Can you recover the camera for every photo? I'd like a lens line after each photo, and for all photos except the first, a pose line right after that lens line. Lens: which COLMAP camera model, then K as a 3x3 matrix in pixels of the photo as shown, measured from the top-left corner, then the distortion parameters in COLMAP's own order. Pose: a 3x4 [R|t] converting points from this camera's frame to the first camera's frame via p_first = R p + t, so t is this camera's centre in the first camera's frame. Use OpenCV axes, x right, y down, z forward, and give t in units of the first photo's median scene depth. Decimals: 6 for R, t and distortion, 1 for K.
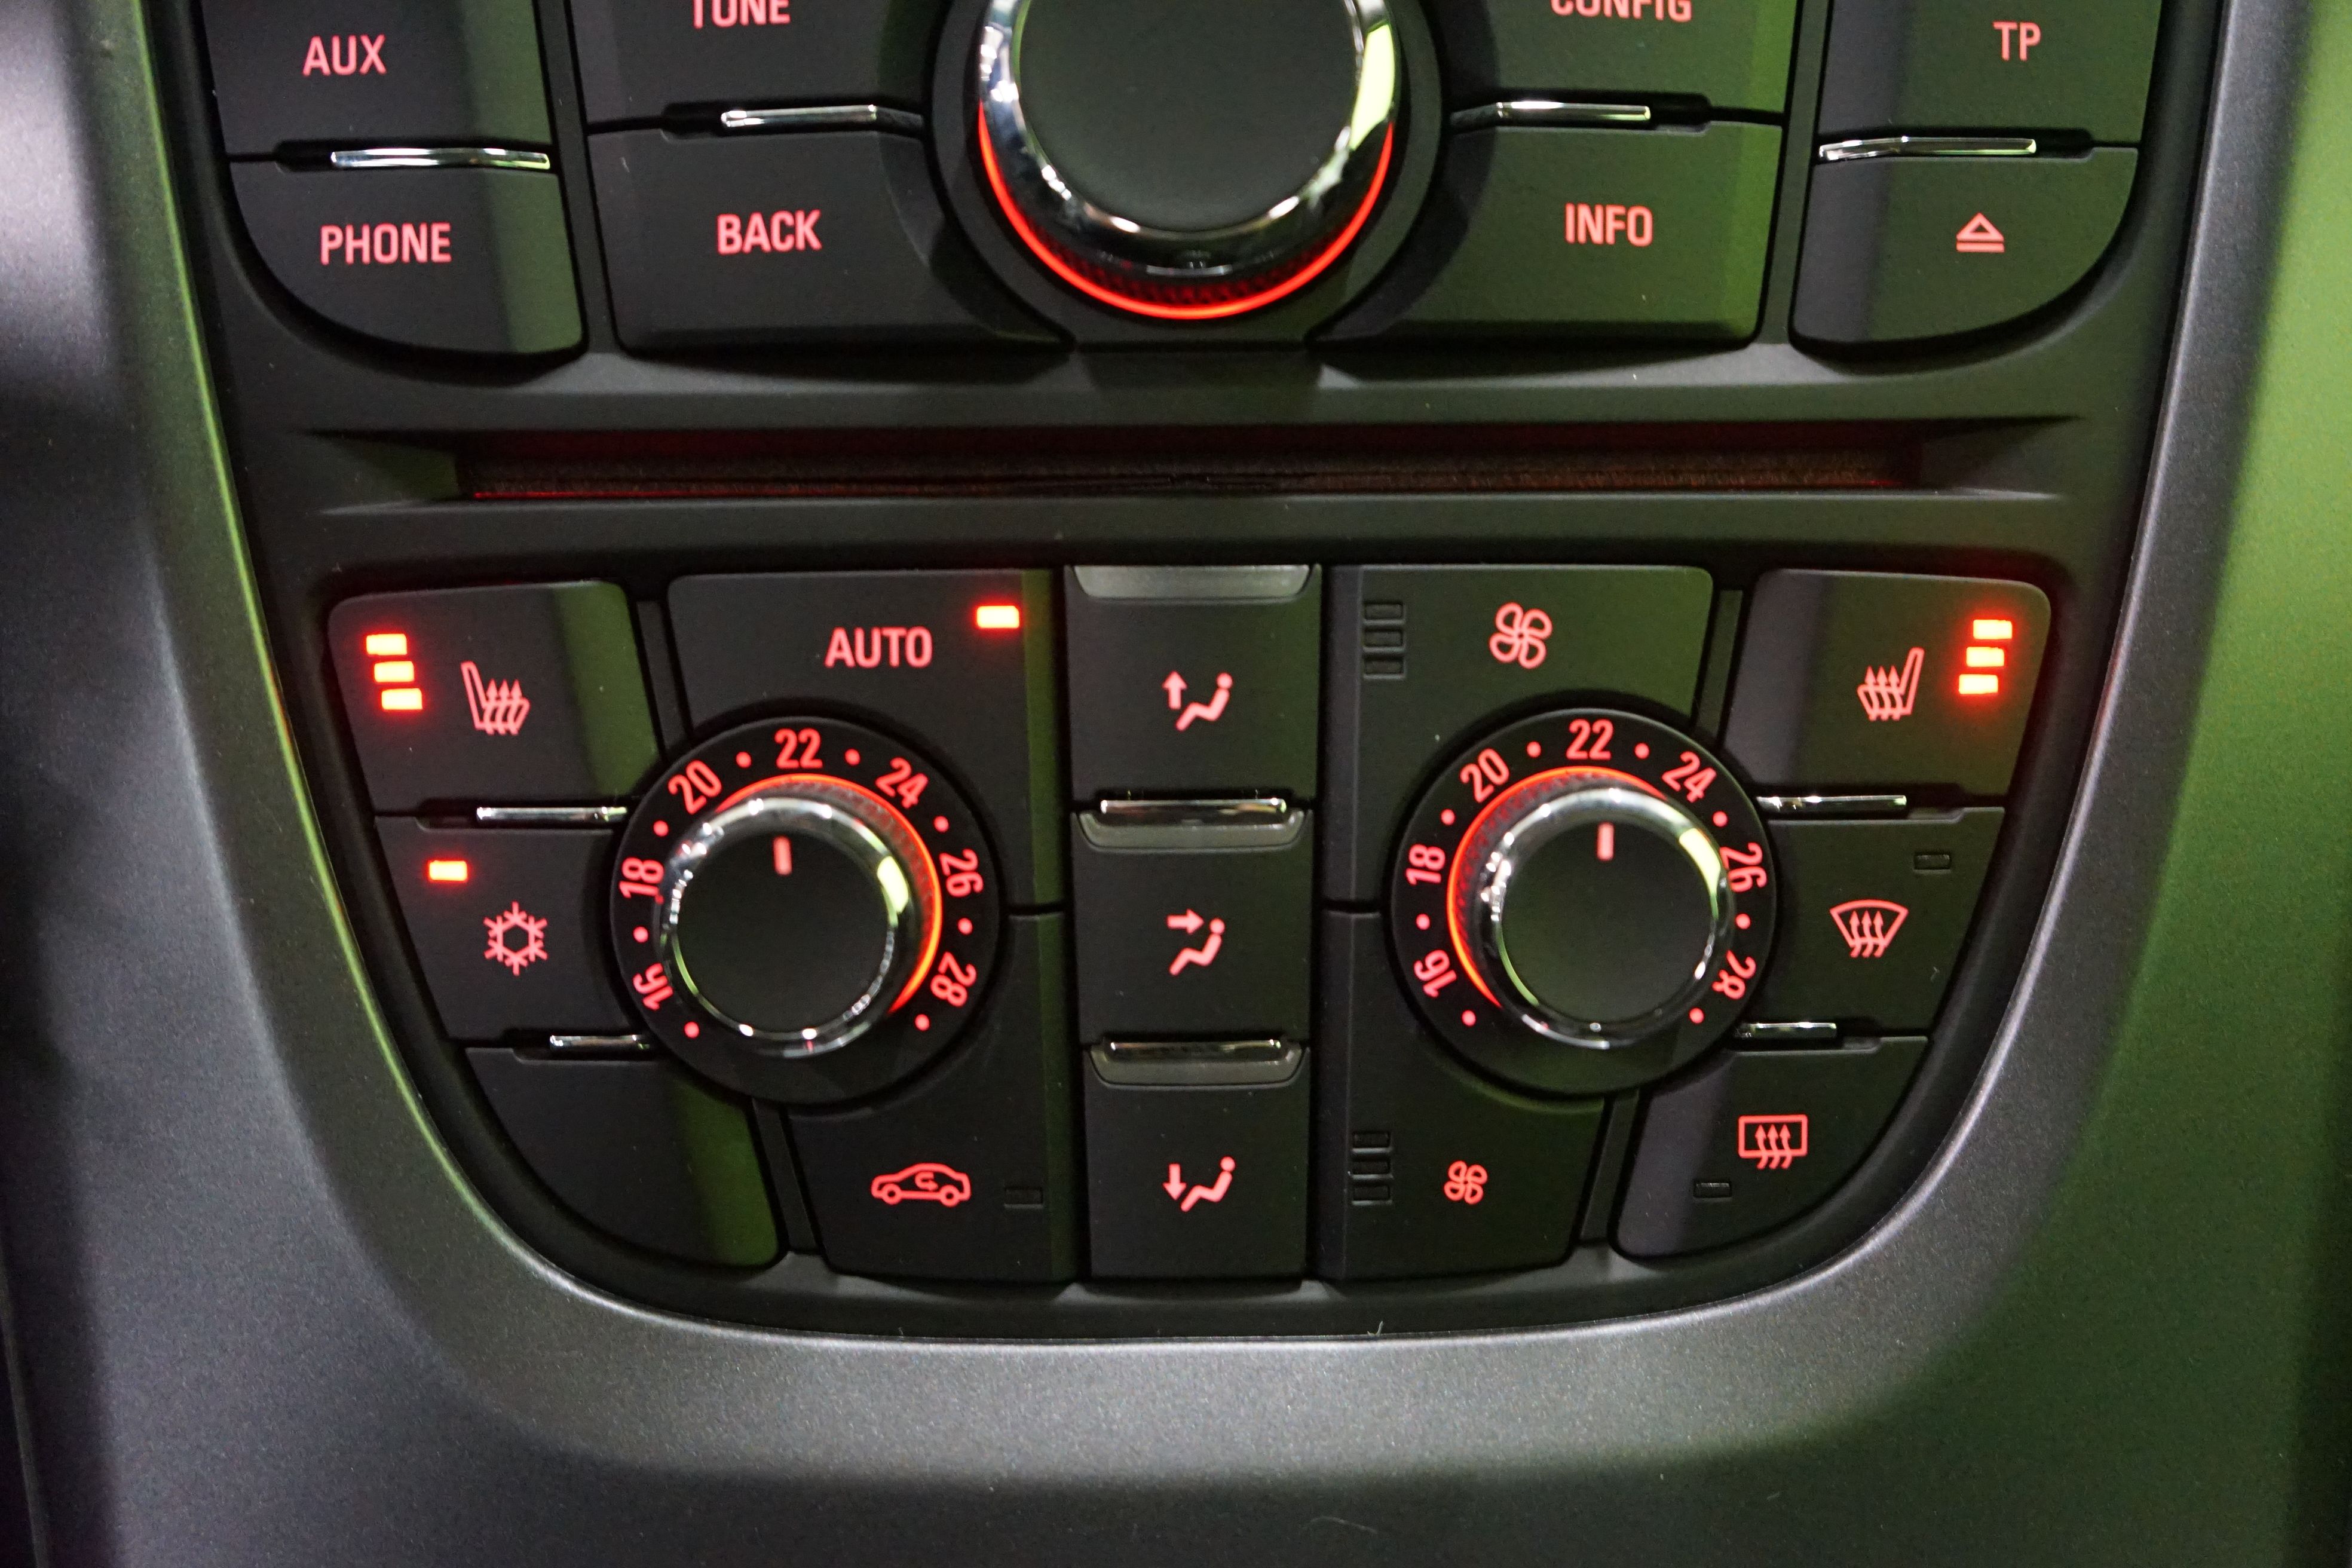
lens RADIAL K [[2574.8, 0, 1173.1], [0, 2574.8, 782.0], [0, 0, 1]] dist [-0.014768, 0.000000]
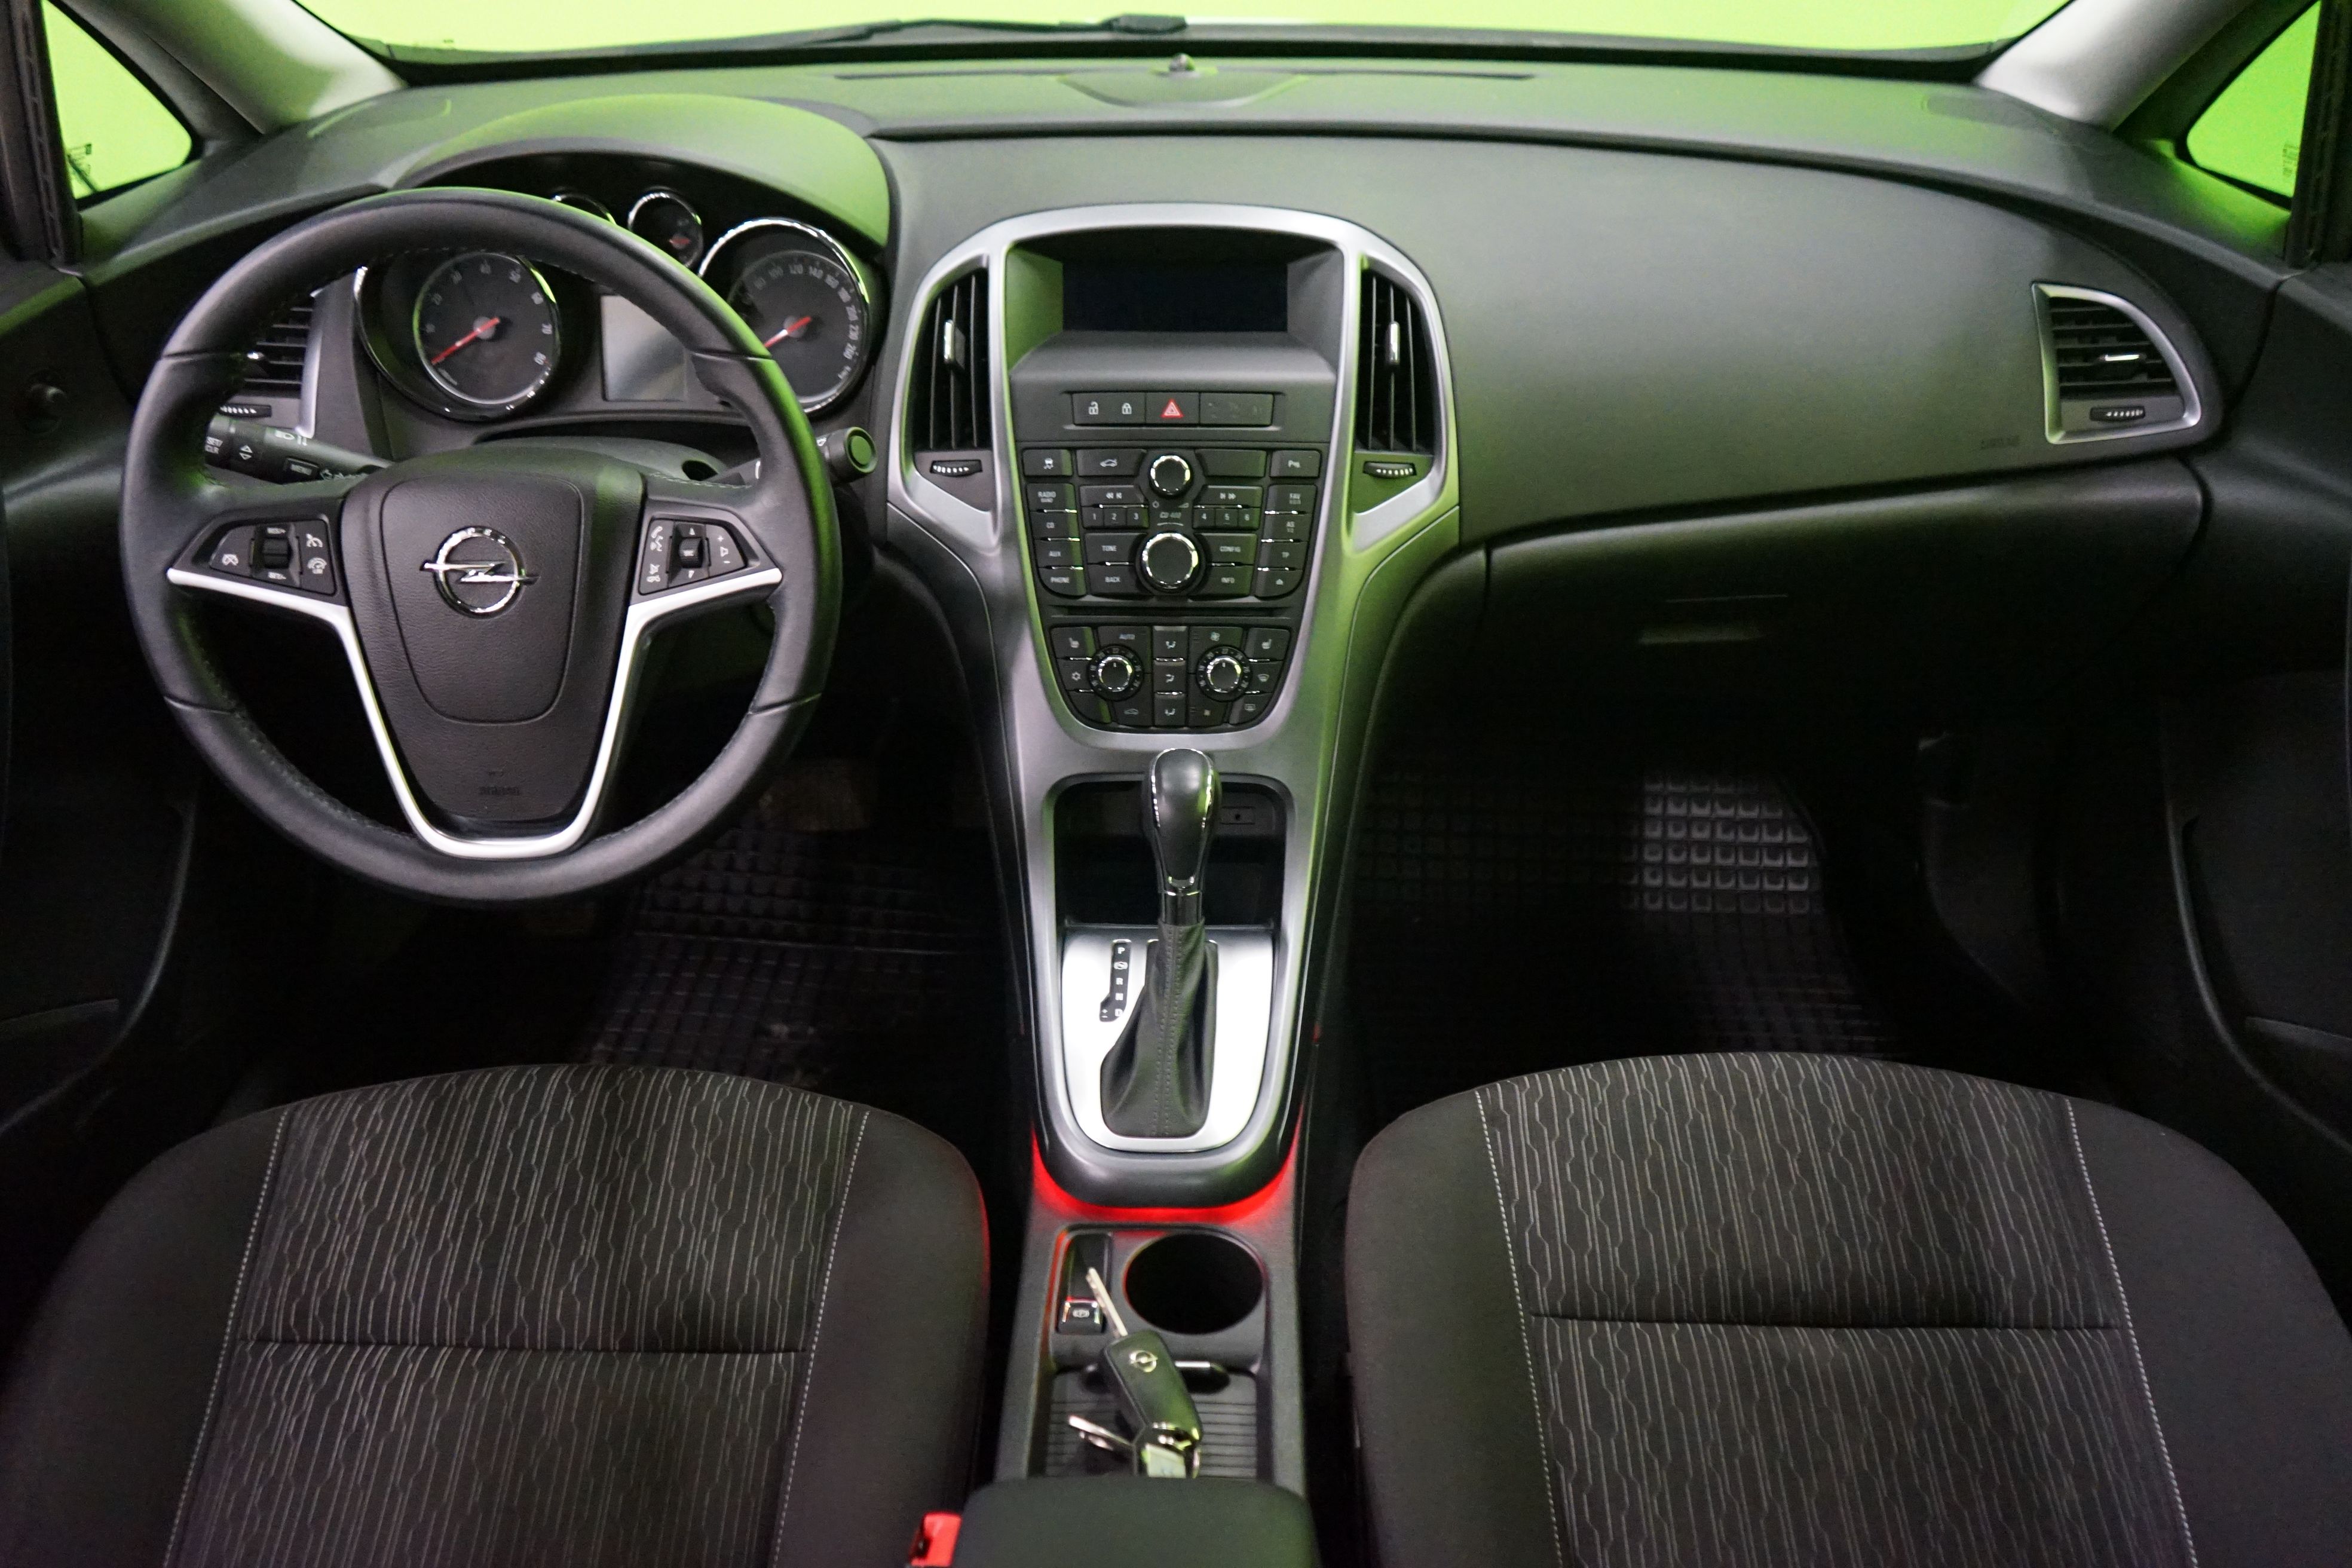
lens RADIAL K [[1914.2, 0, 1190.2], [0, 1914.2, 785.4], [0, 0, 1]] dist [0.001489, 0.034590]
pose [[0.999455, 0.019563, -0.026605, 0.215340], [-0.018324, 0.998770, 0.046070, 0.113955], [0.027473, -0.045558, 0.998584, -4.385306]]
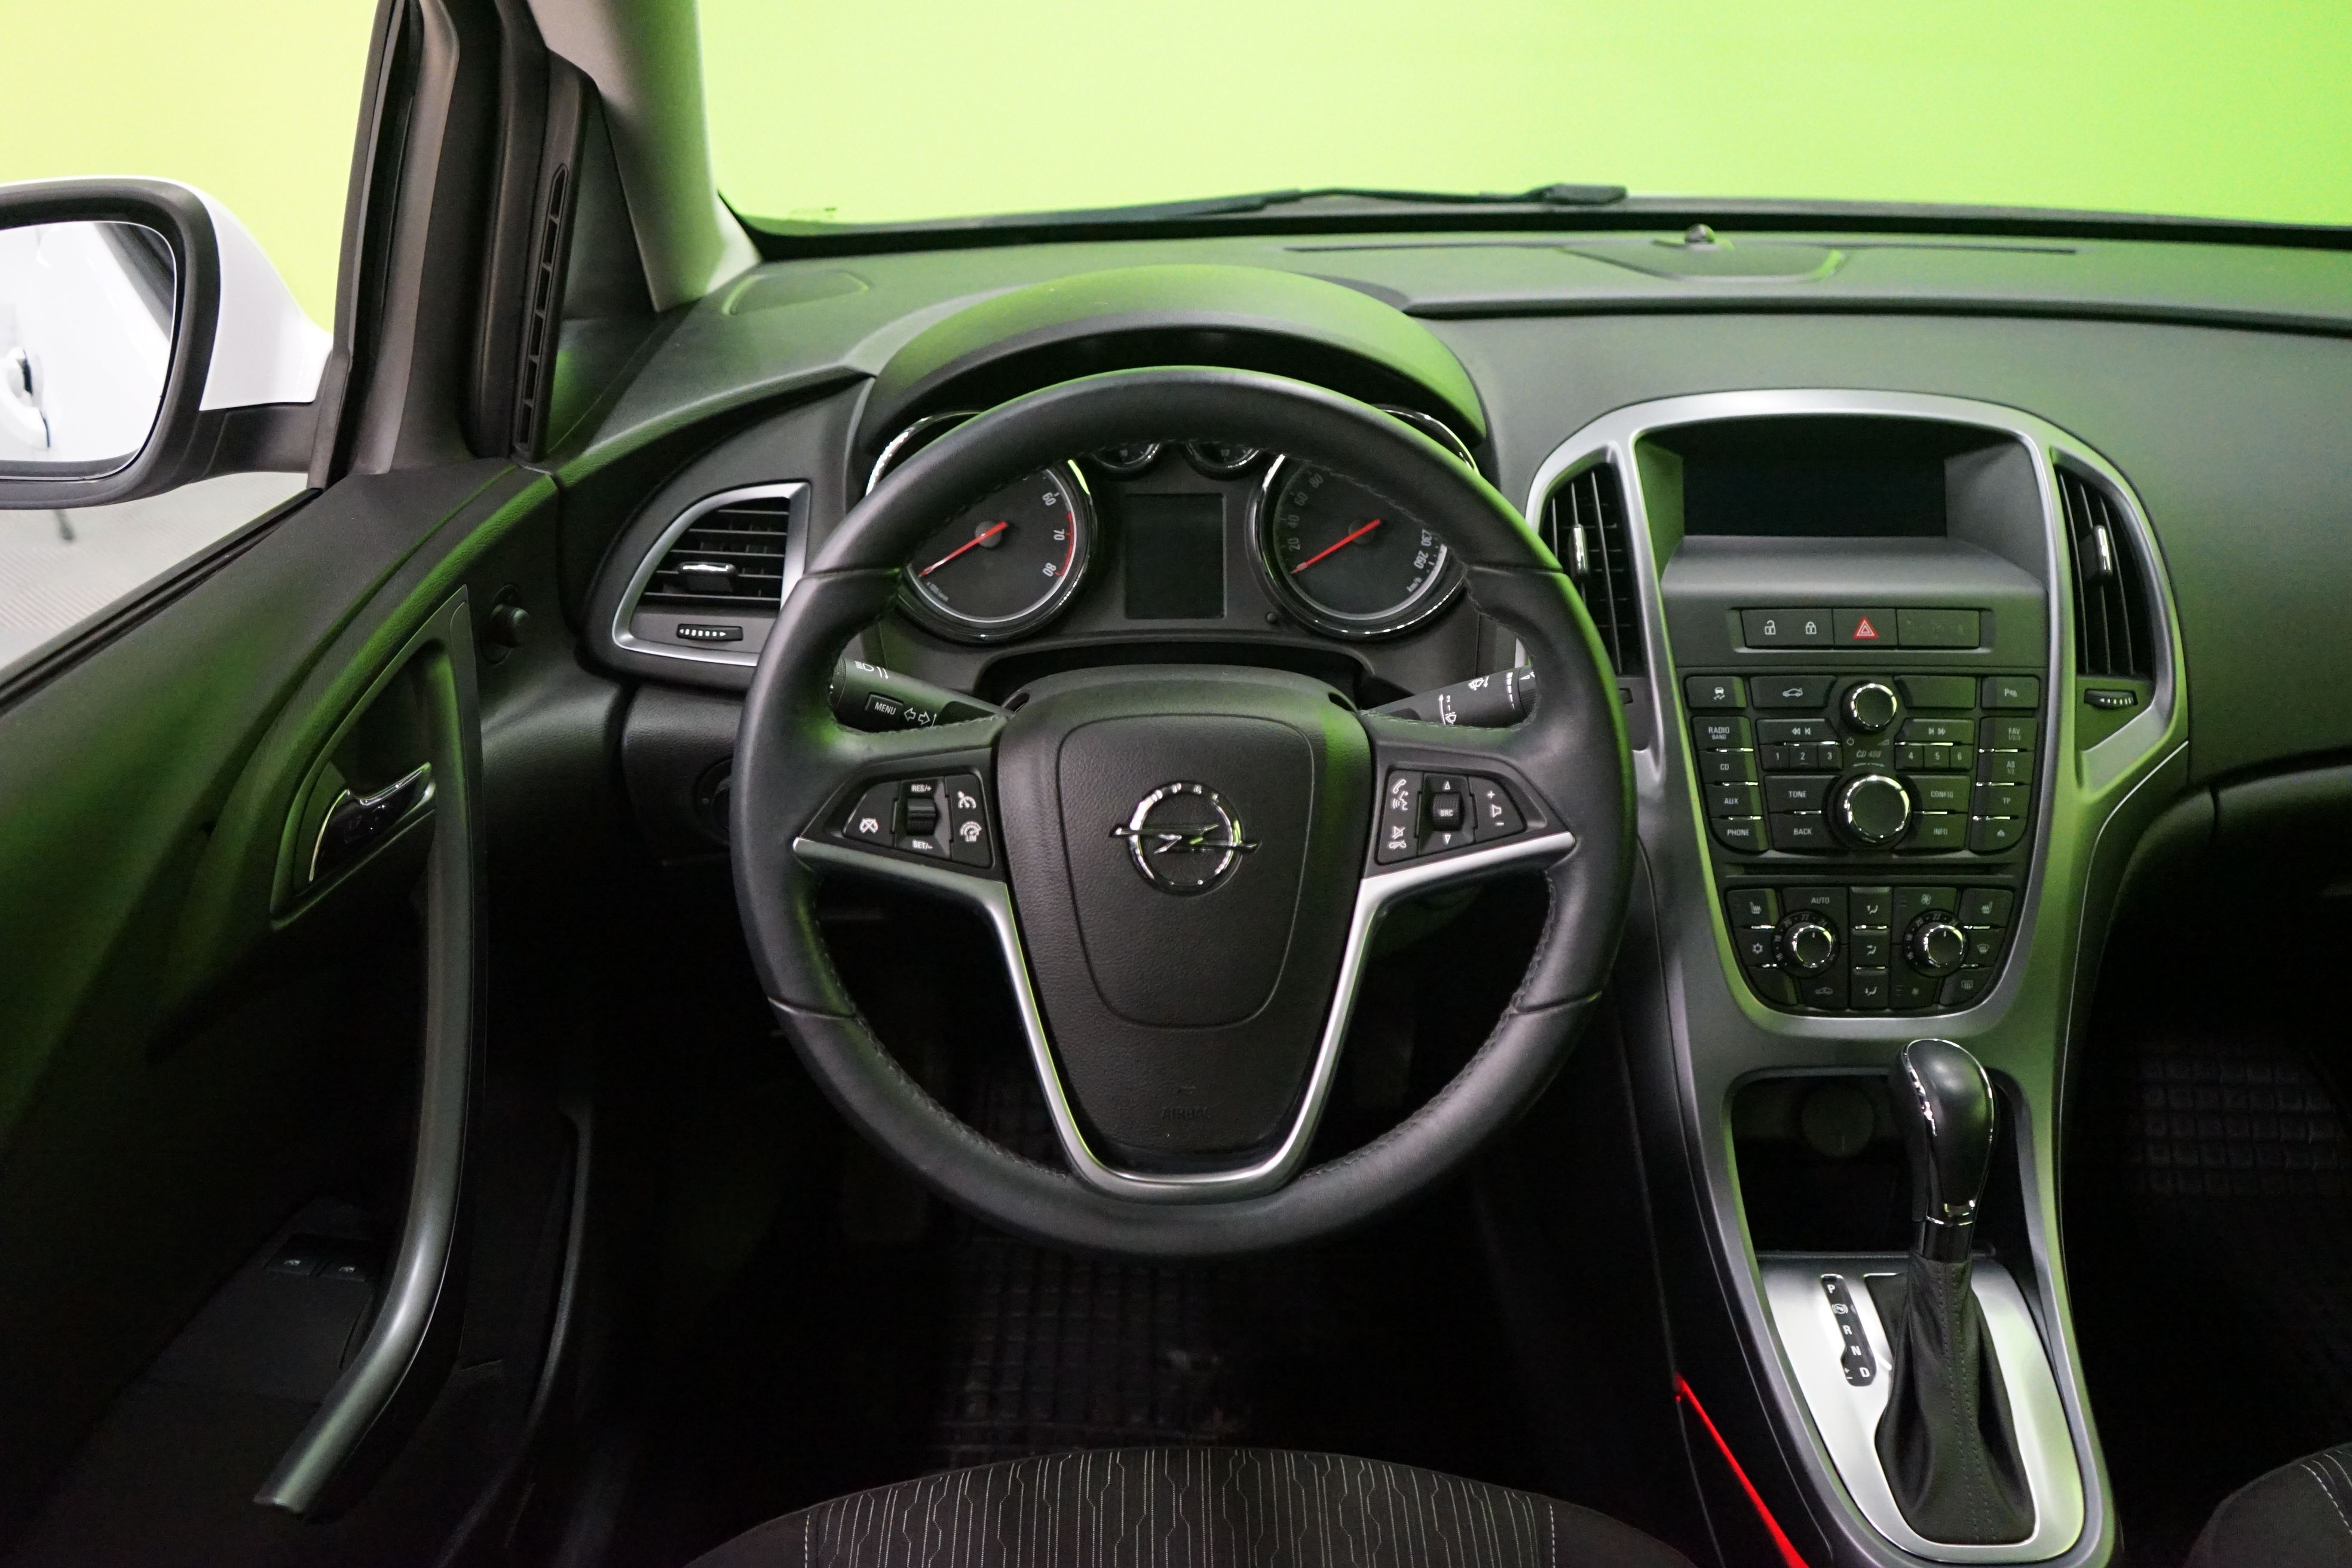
lens RADIAL K [[2018.4, 0, 1174.7], [0, 2018.4, 791.4], [0, 0, 1]] dist [0.015104, -0.005326]
pose [[0.999749, 0.010152, 0.019981, -1.703946], [-0.009005, 0.998352, -0.056681, -0.024688], [-0.020524, 0.056486, 0.998192, -3.668011]]
